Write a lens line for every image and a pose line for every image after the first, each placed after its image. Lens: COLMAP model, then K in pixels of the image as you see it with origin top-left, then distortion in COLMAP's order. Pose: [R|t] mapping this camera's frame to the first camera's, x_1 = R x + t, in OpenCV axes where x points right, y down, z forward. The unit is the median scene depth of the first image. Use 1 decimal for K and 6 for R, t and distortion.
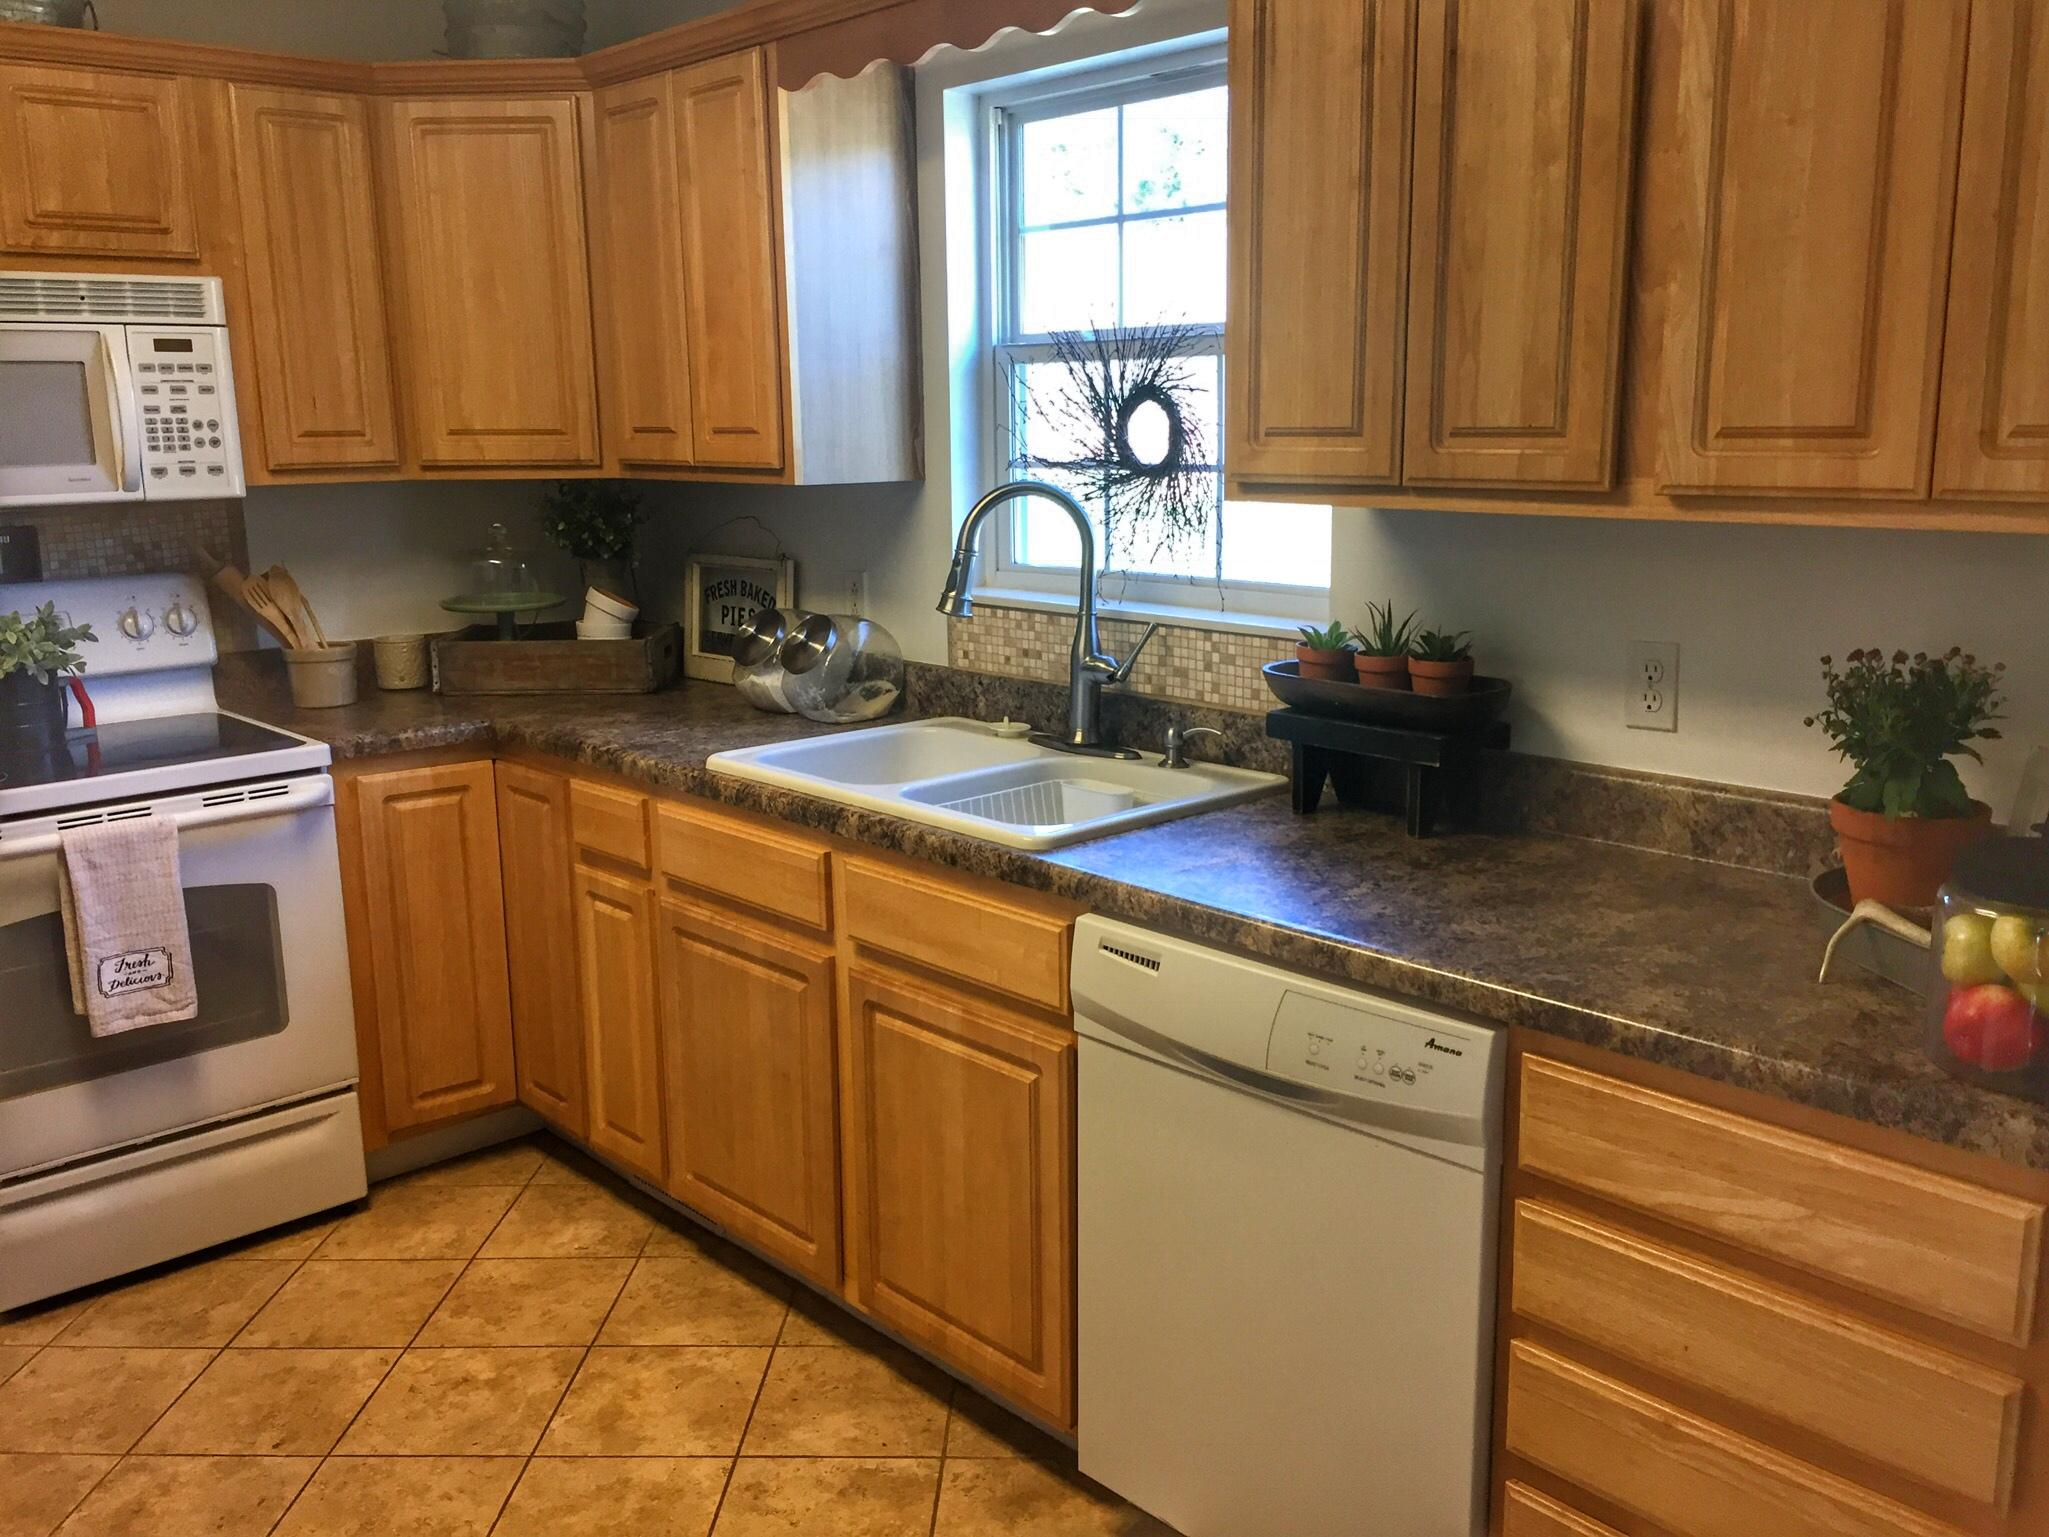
lens RADIAL K [[1753.8, 0, 1030.6], [0, 1753.8, 762.7], [0, 0, 1]] dist [0.107833, -0.152825]
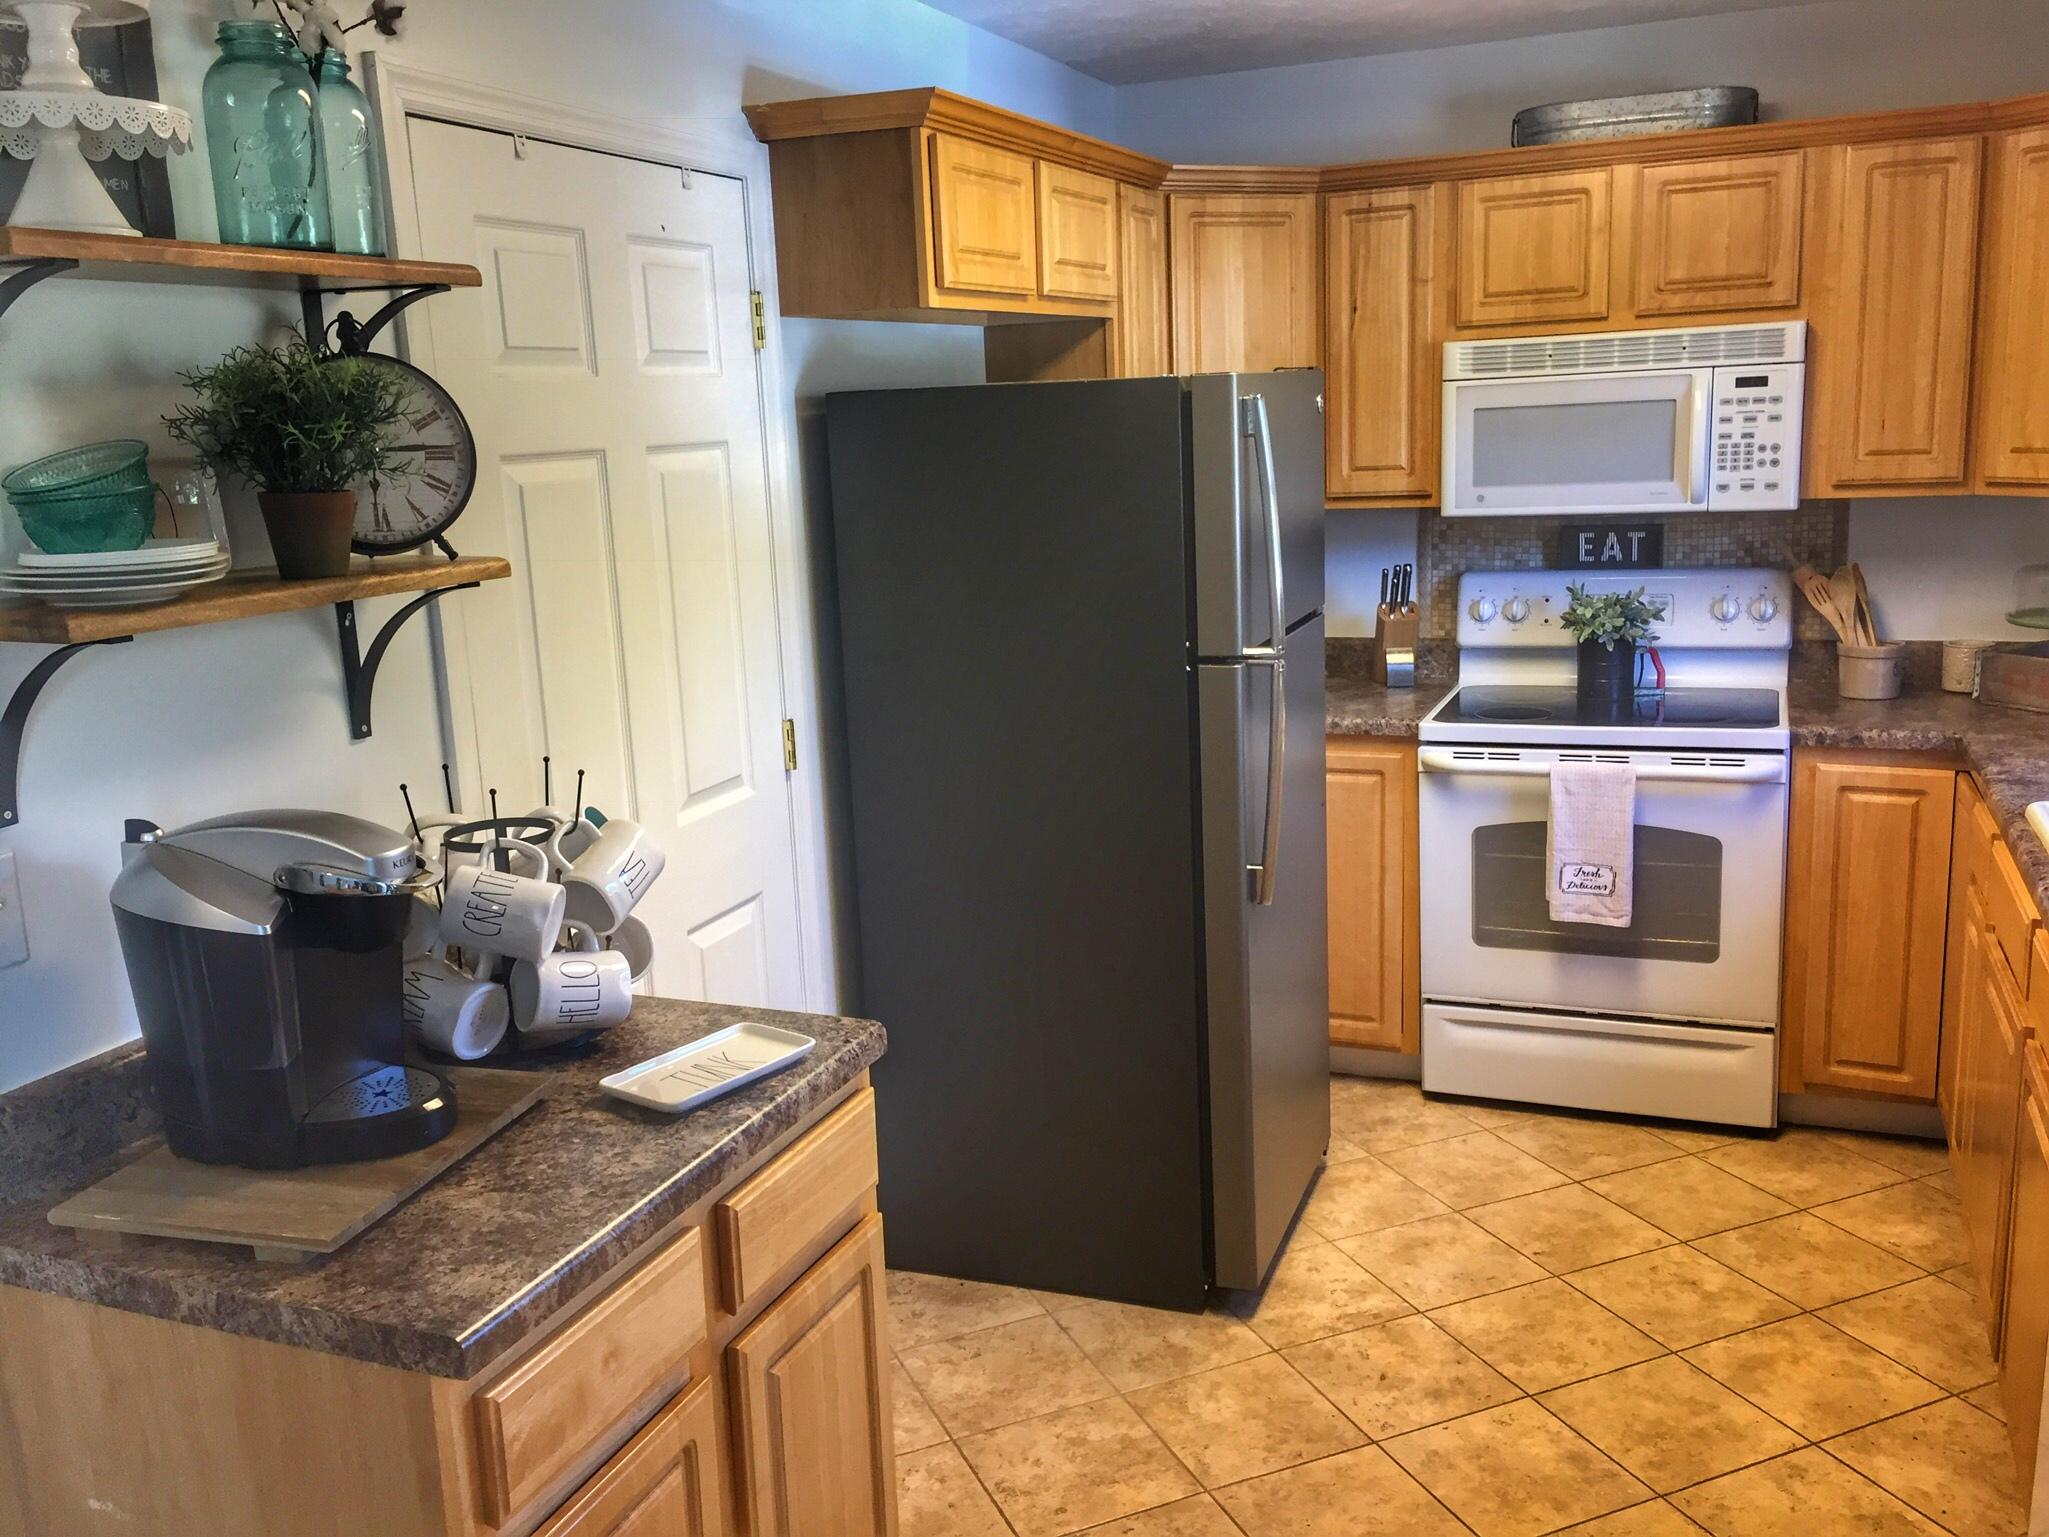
lens RADIAL K [[1753.8, 0, 1030.6], [0, 1753.8, 762.7], [0, 0, 1]] dist [0.107833, -0.152825]
pose [[0.425987, 0.175132, -0.887617, 0.413579], [-0.144252, 0.981683, 0.124462, -0.061853], [0.893155, 0.075021, 0.443447, 0.059212]]
